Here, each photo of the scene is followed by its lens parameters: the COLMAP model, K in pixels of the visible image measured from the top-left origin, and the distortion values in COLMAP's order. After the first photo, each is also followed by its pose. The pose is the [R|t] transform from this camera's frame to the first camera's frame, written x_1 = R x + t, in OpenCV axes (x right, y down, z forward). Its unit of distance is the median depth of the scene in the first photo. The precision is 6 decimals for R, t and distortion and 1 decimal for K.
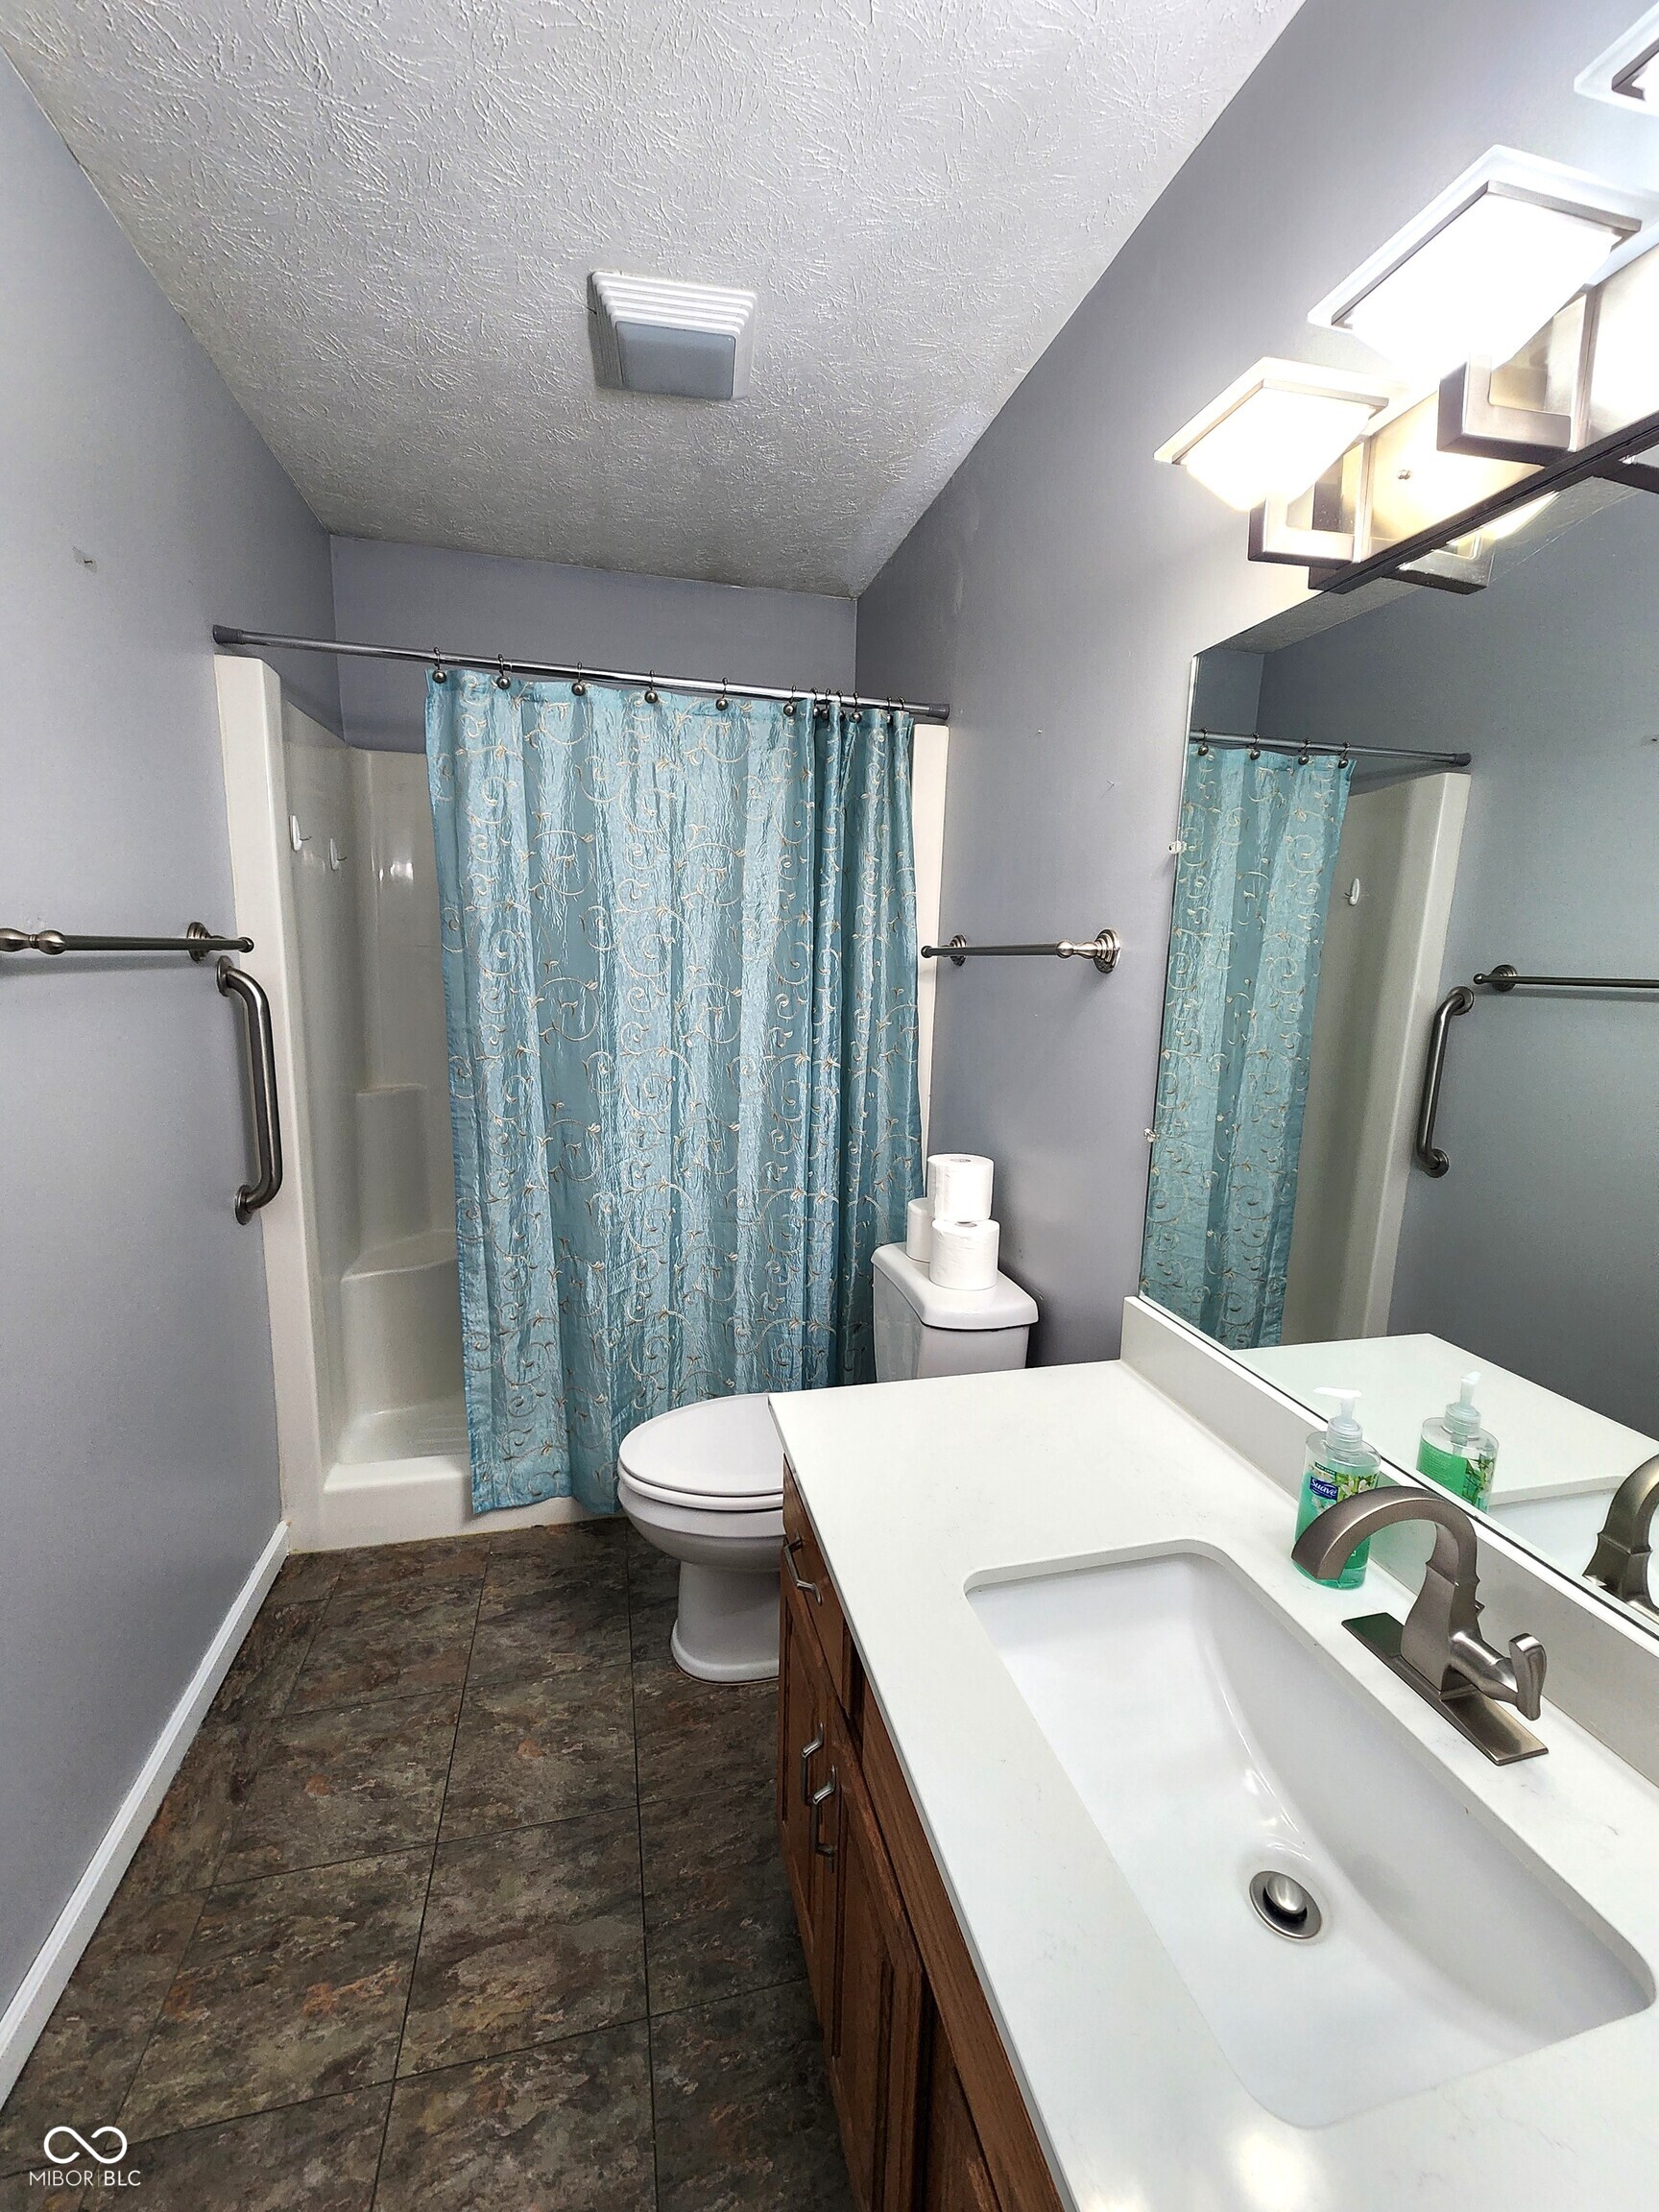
lens RADIAL K [[912.1, 0, 829.5], [0, 912.1, 1106.0], [0, 0, 1]] dist [0.000121, 0.000144]
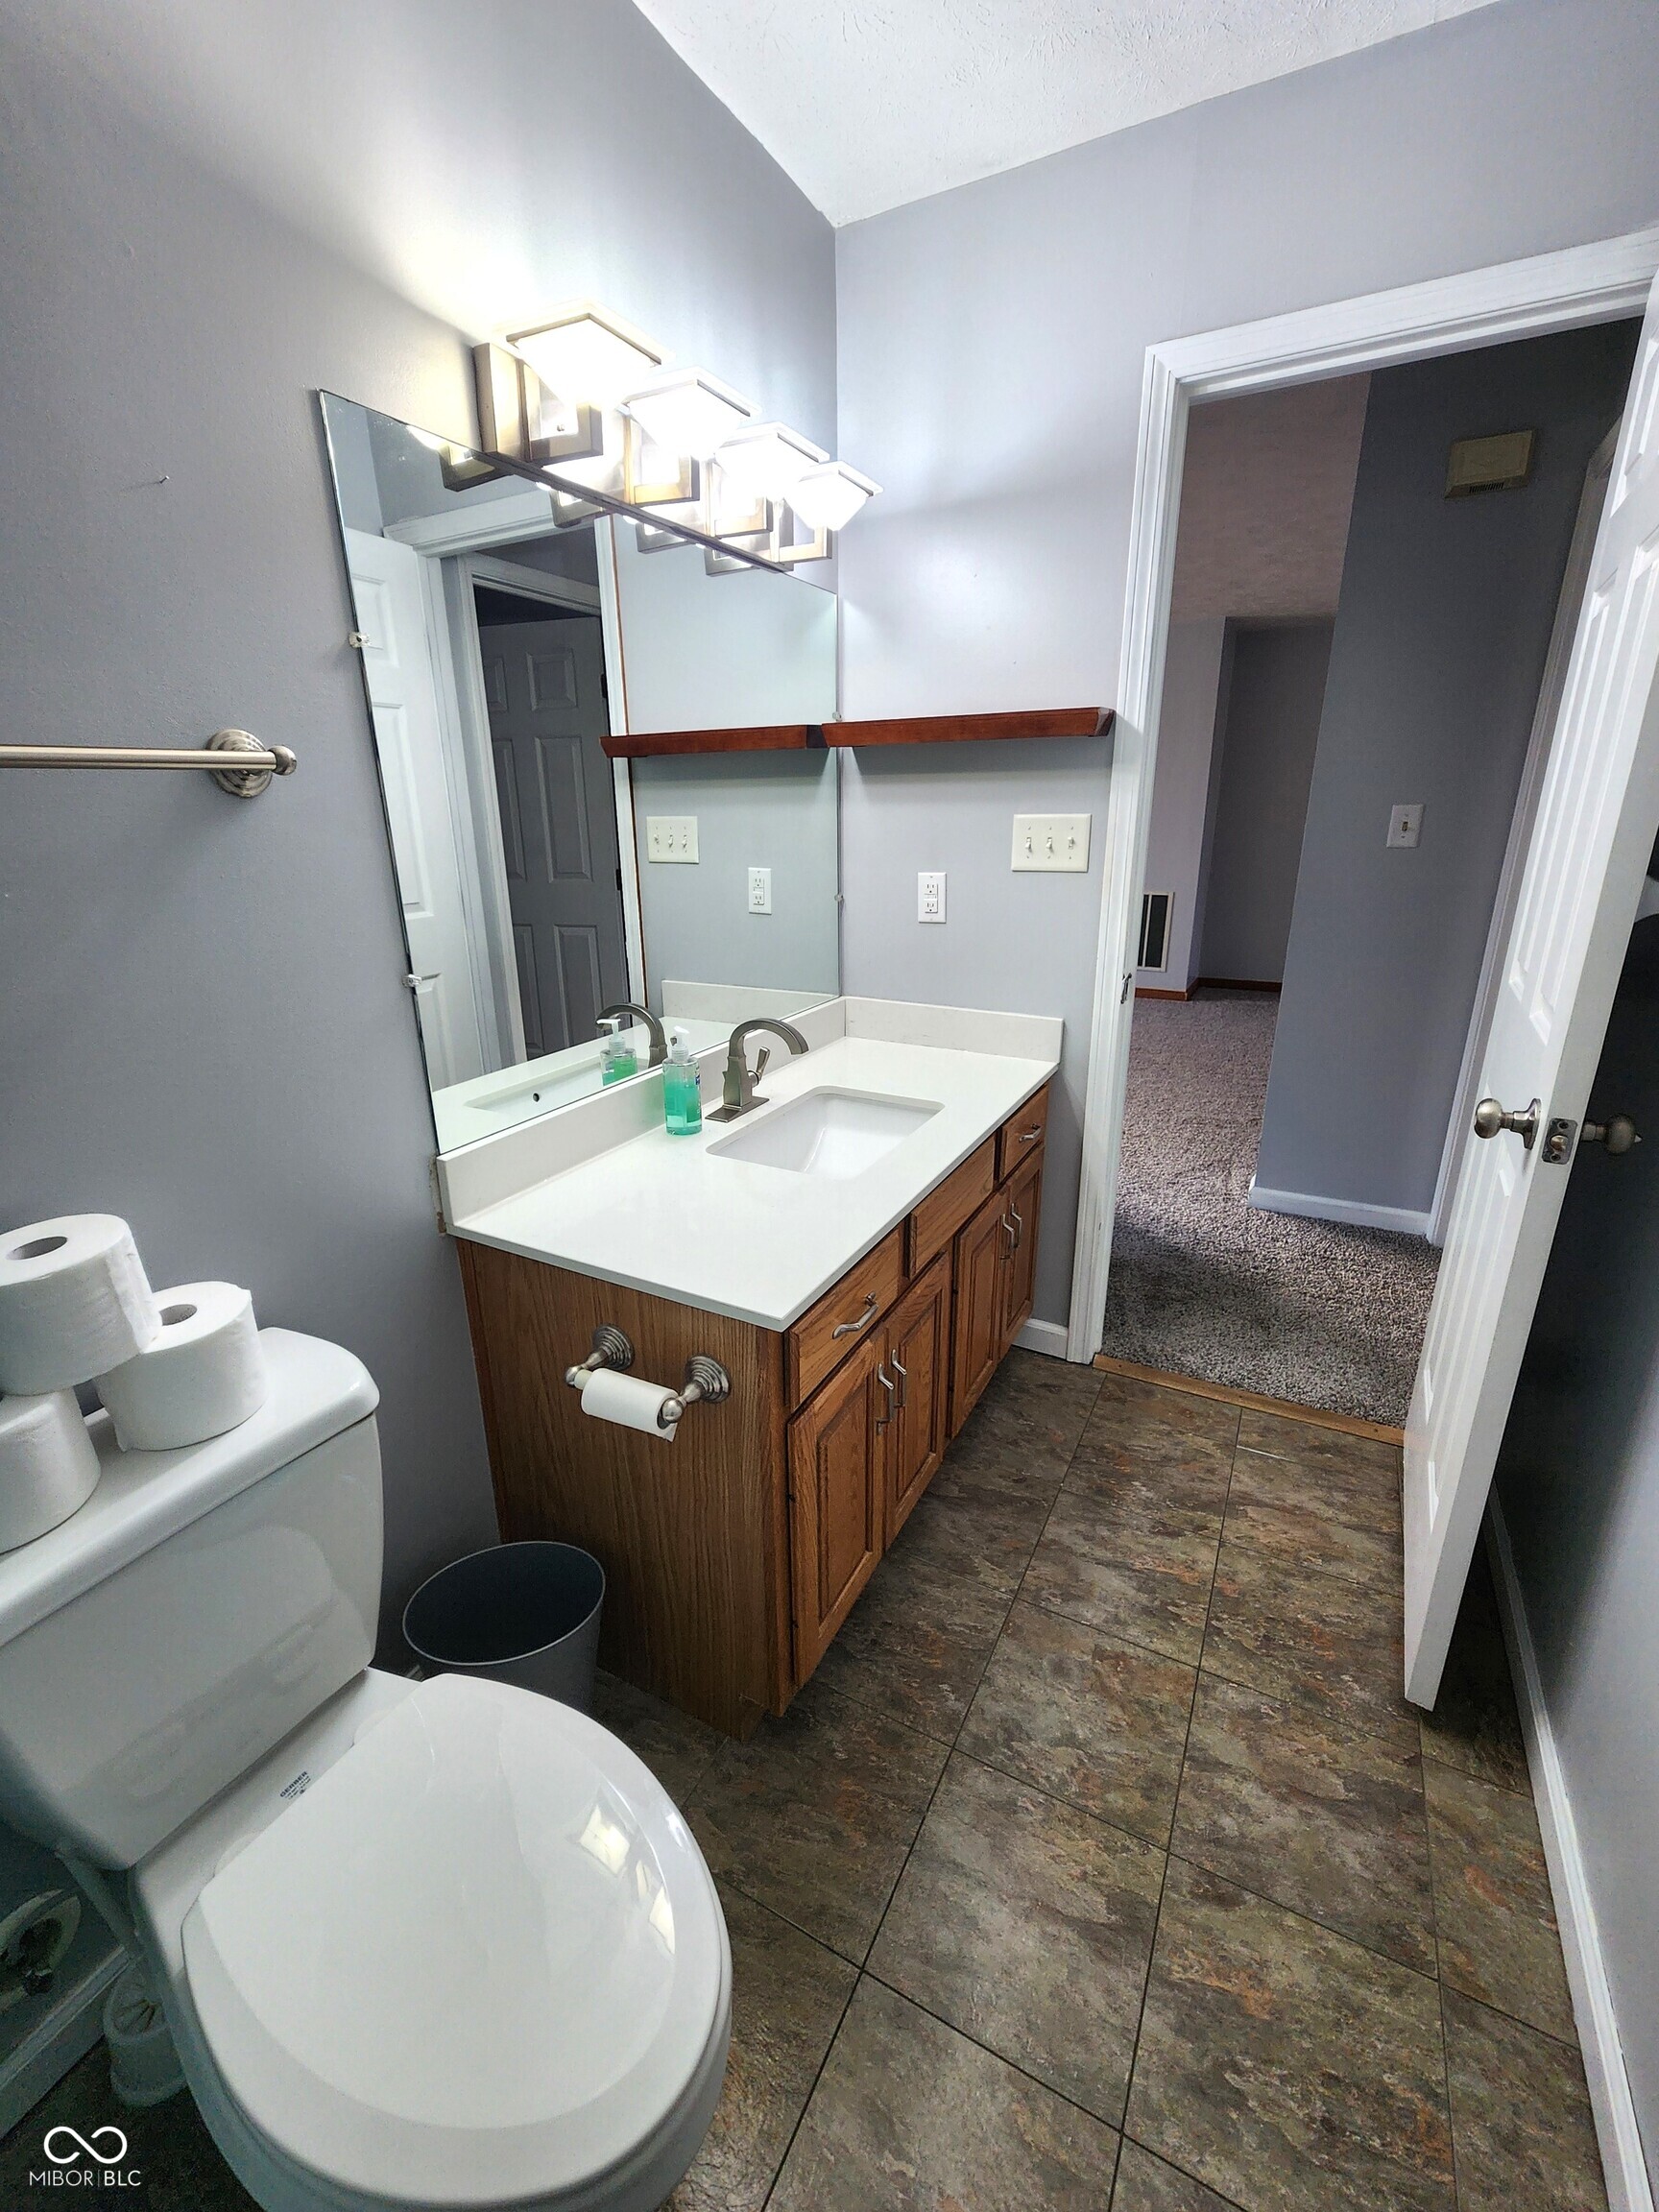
lens RADIAL K [[912.1, 0, 829.5], [0, 912.1, 1106.0], [0, 0, 1]] dist [0.000121, 0.000144]
pose [[-0.741122, -0.218924, 0.634674, -0.618249], [0.109484, 0.893276, 0.435973, -0.227234], [-0.662384, 0.392595, -0.638057, 1.481094]]
